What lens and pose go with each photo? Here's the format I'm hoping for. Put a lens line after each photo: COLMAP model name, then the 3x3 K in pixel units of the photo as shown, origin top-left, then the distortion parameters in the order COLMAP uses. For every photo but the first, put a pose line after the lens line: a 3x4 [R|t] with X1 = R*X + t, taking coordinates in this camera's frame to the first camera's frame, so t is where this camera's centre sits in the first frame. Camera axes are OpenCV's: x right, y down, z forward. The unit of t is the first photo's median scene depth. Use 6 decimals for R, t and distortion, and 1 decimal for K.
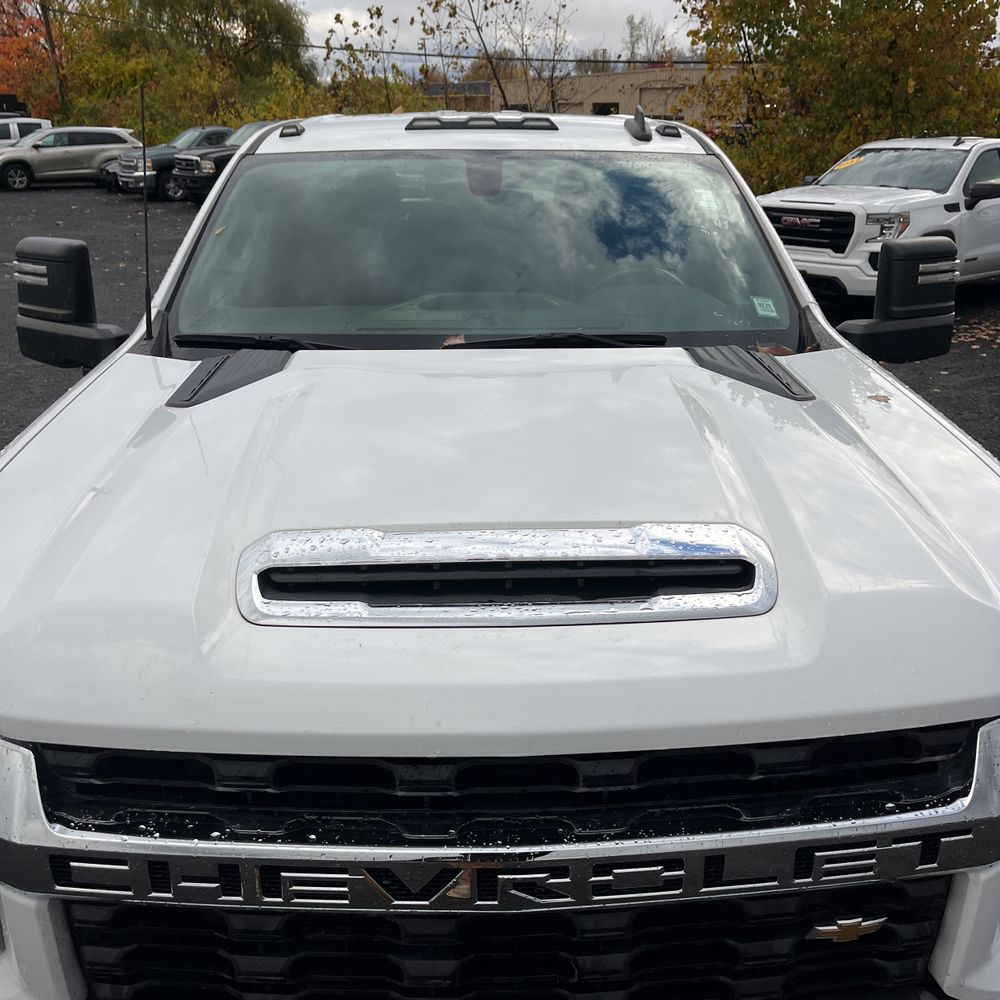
lens RADIAL K [[1030.0, 0, 502.4], [0, 1030.0, 485.5], [0, 0, 1]] dist [0.041147, -0.046981]
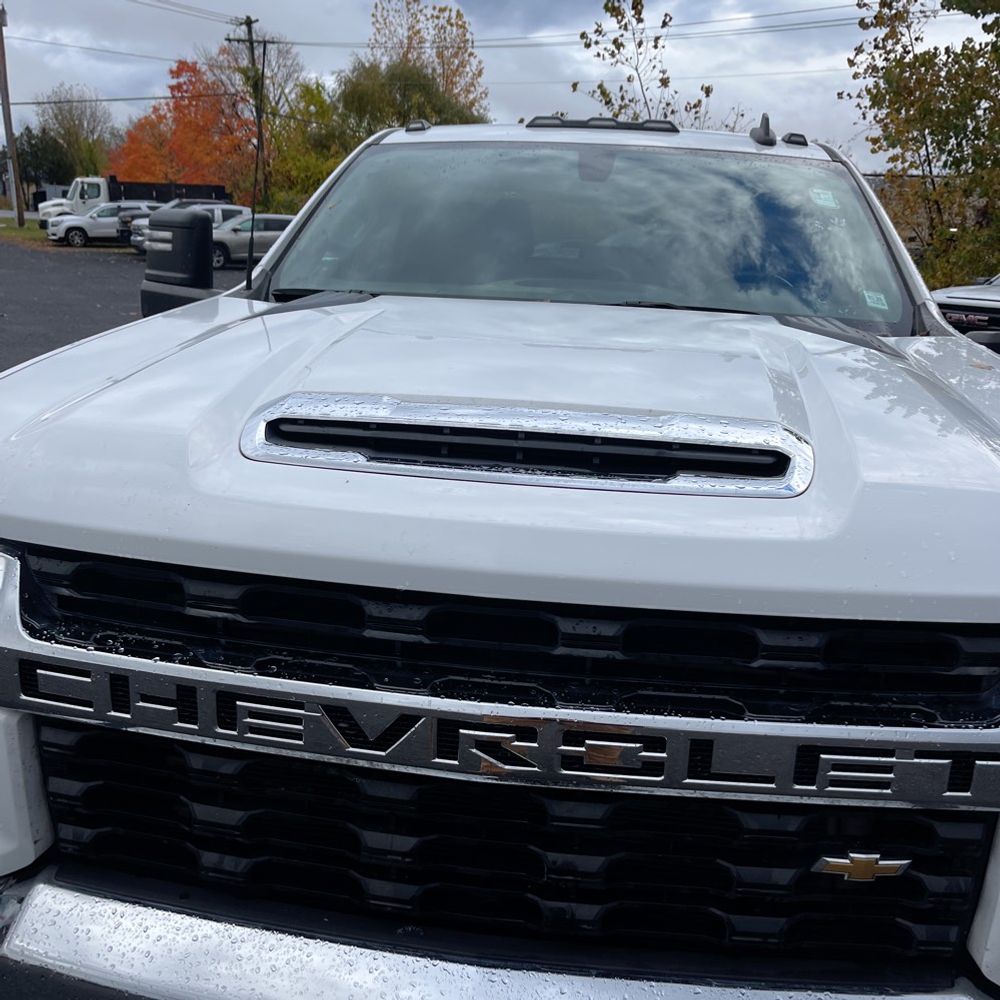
lens RADIAL K [[1029.9, 0, 500.0], [0, 1029.9, 500.0], [0, 0, 1]] dist [0.022236, 0.011390]
pose [[0.985240, 0.085177, -0.148482, 0.038845], [-0.097723, 0.992046, -0.079343, 0.062930], [0.140543, 0.092682, 0.985727, 0.021132]]
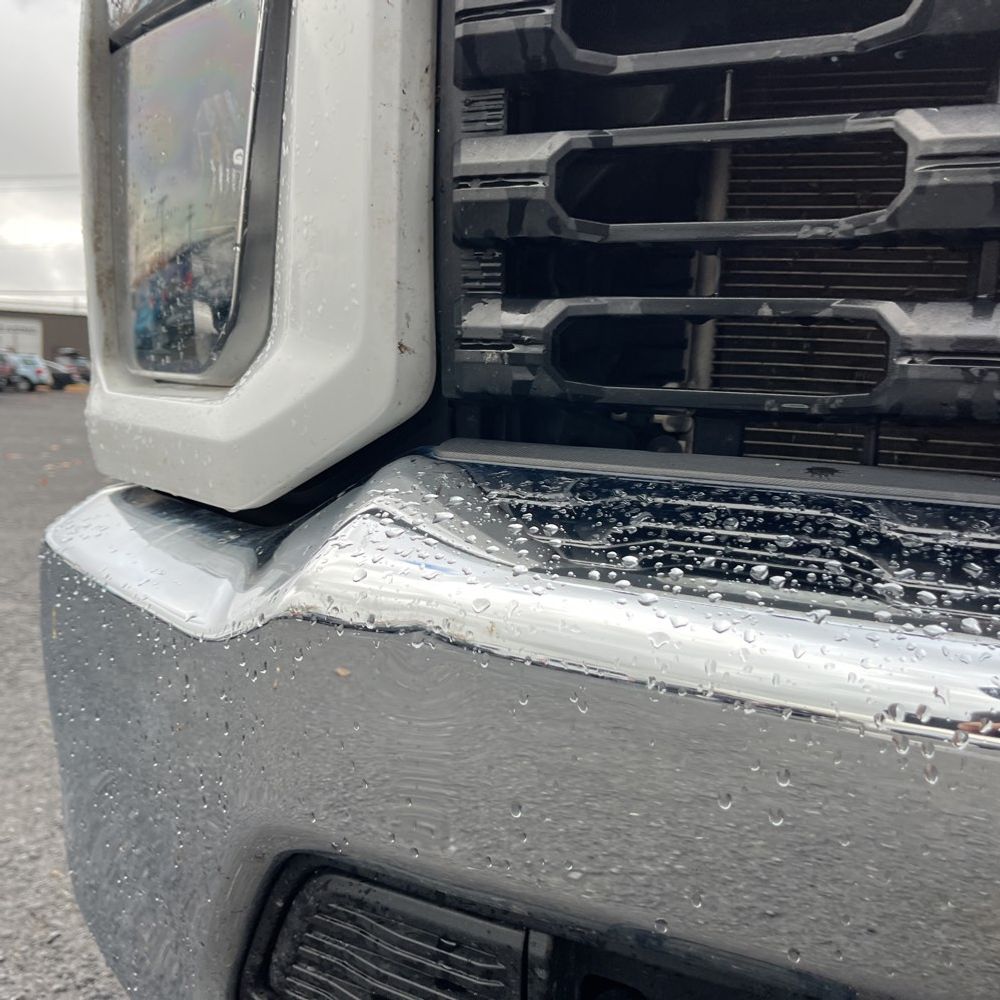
lens RADIAL K [[1036.4, 0, 478.4], [0, 1036.4, 476.2], [0, 0, 1]] dist [0.019734, 0.002715]
pose [[0.924614, 0.080024, -0.372404, -0.071237], [-0.186239, 0.947827, -0.258724, 0.184892], [0.332271, 0.308577, 0.891278, 0.201398]]
